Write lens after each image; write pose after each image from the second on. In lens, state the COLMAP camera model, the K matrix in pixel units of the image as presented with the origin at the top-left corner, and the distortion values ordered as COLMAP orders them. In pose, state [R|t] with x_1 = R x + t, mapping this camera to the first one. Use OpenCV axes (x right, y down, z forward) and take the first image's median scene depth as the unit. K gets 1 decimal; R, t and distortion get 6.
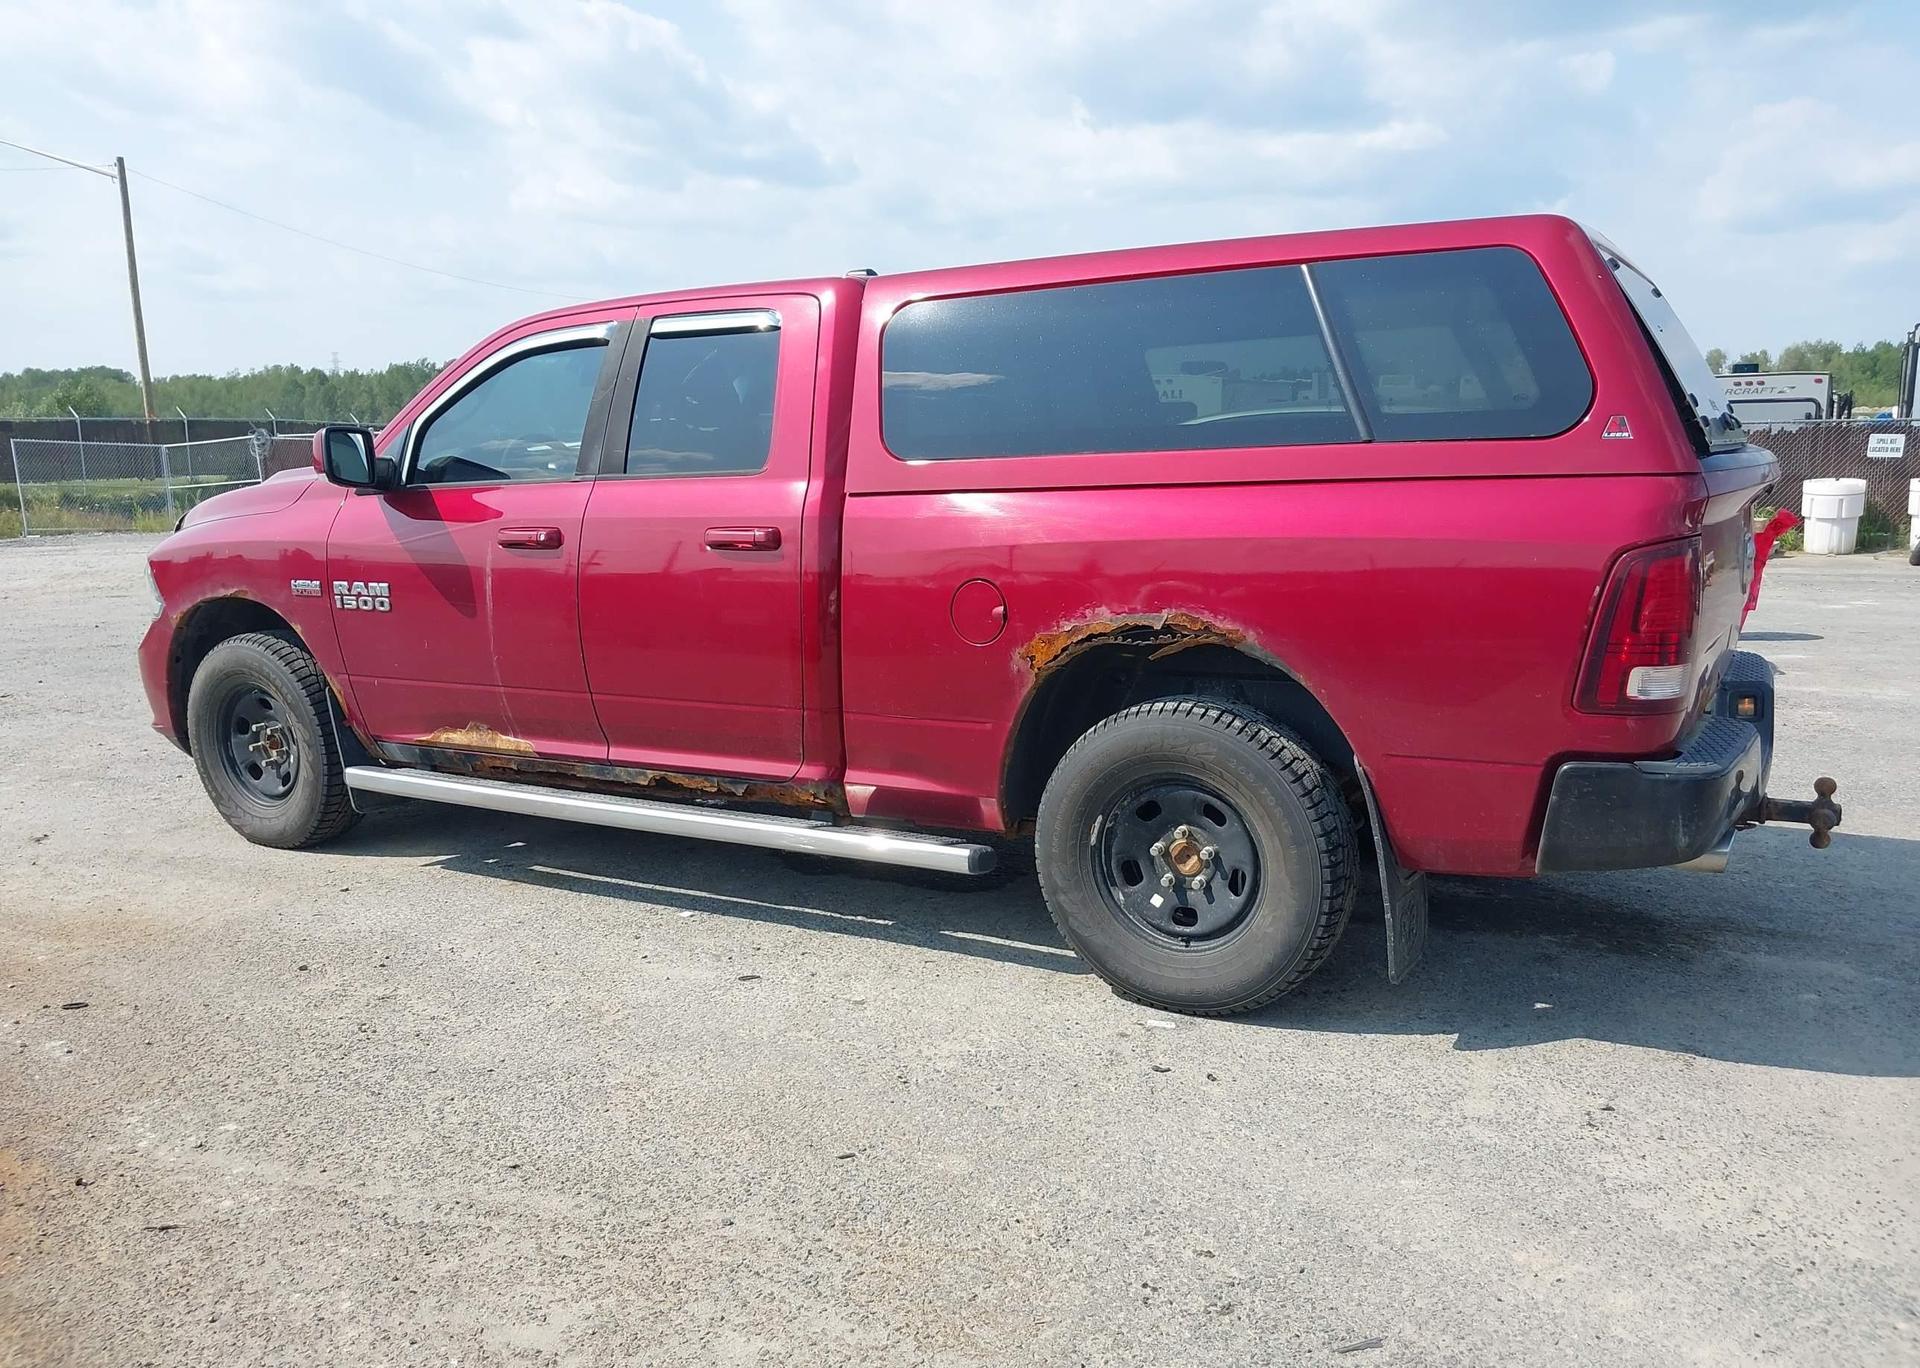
lens RADIAL K [[1531.8, 0, 971.2], [0, 1531.8, 684.1], [0, 0, 1]] dist [0.012389, -0.017258]
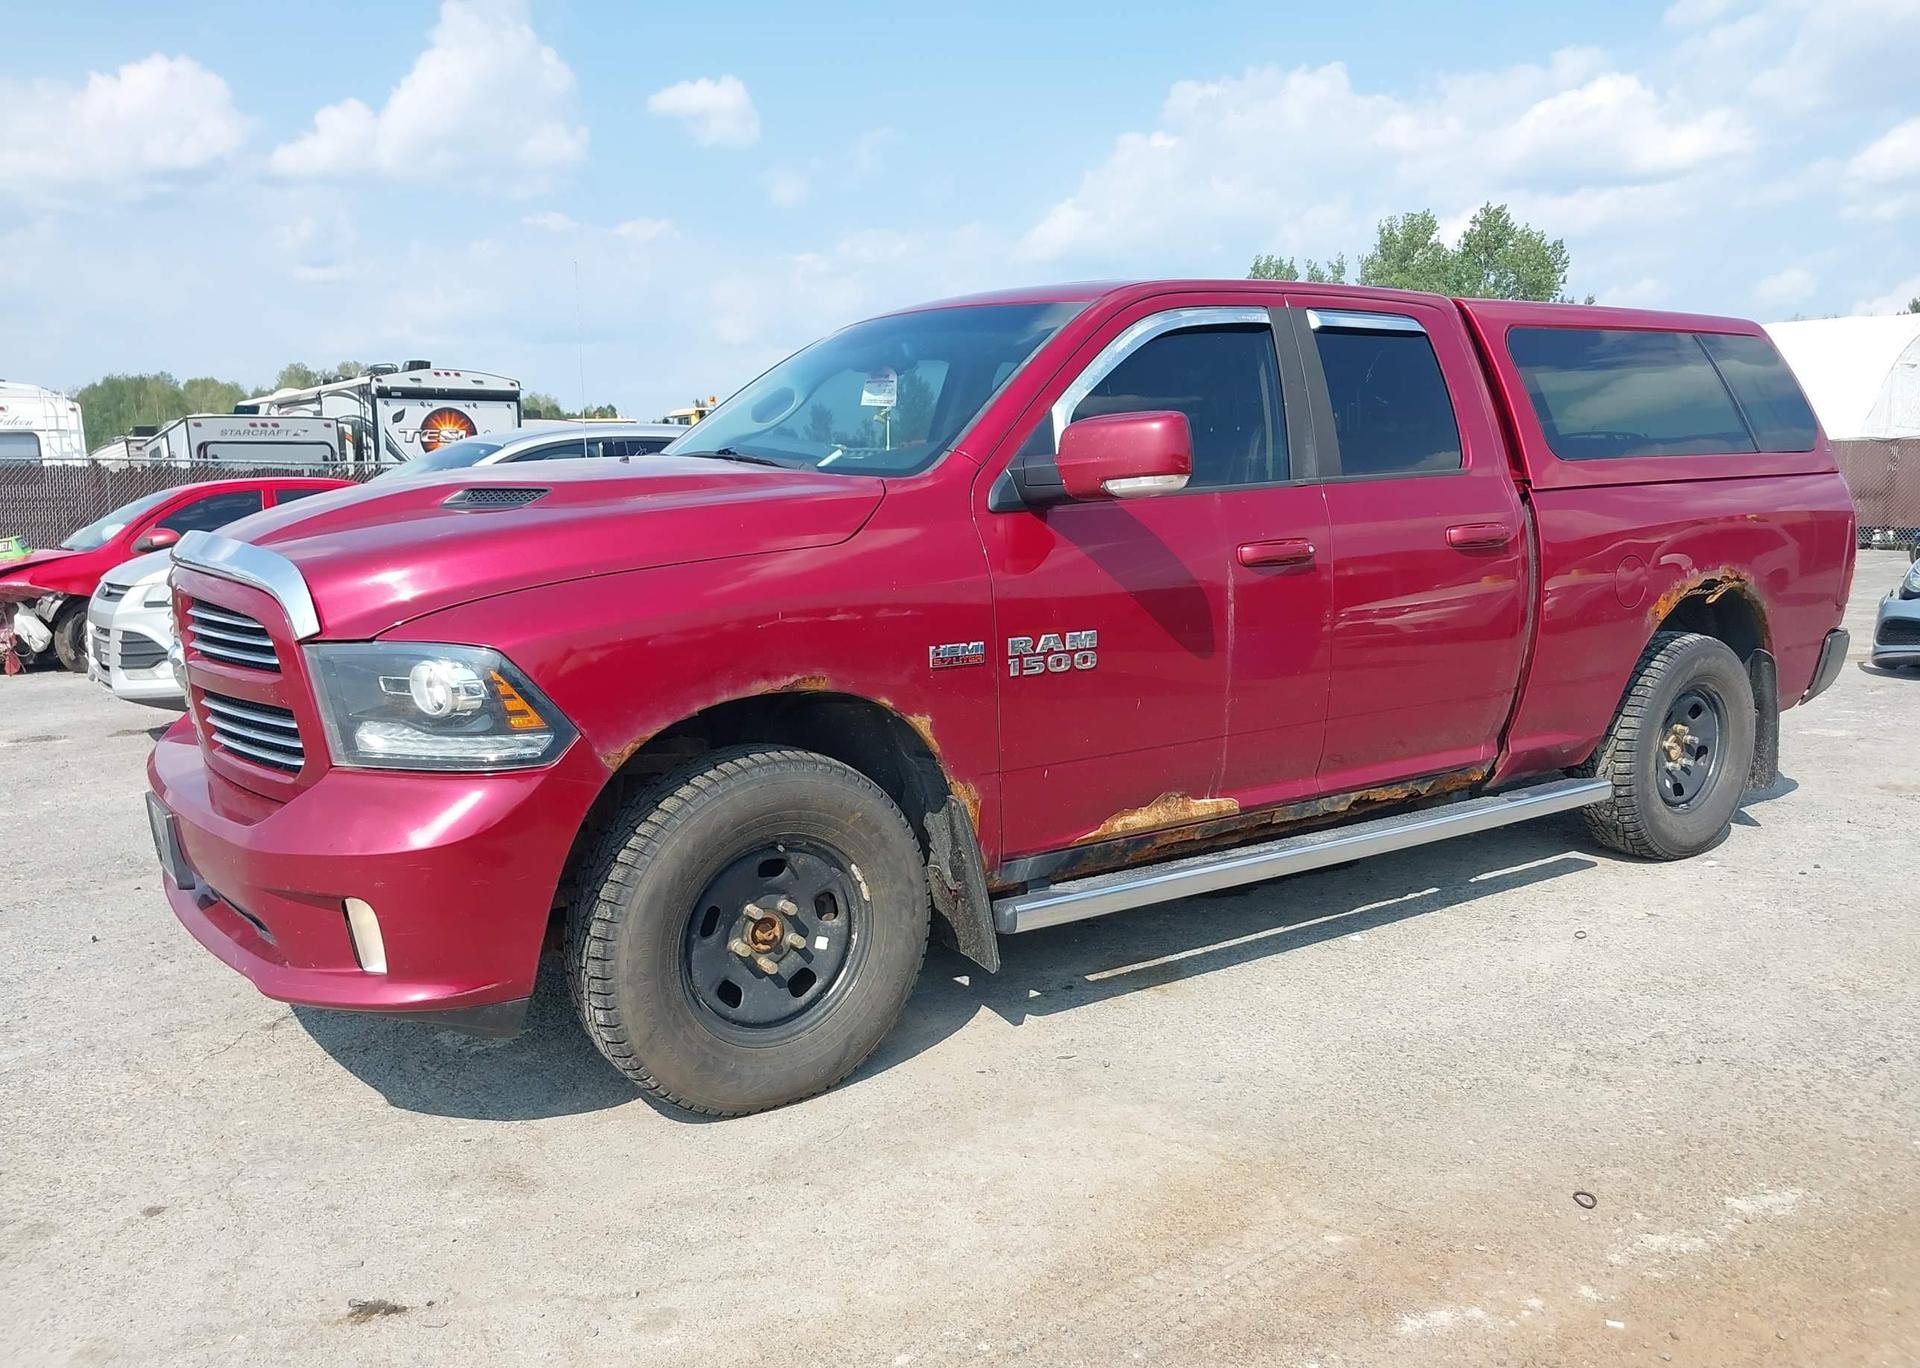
lens RADIAL K [[1557.6, 0, 960.0], [0, 1557.6, 684.0], [0, 0, 1]] dist [0.010813, -0.013058]
pose [[0.426096, -0.112791, 0.897620, -1.266043], [0.143104, 0.988109, 0.056231, -0.106690], [-0.893288, 0.104493, 0.437170, 0.857466]]
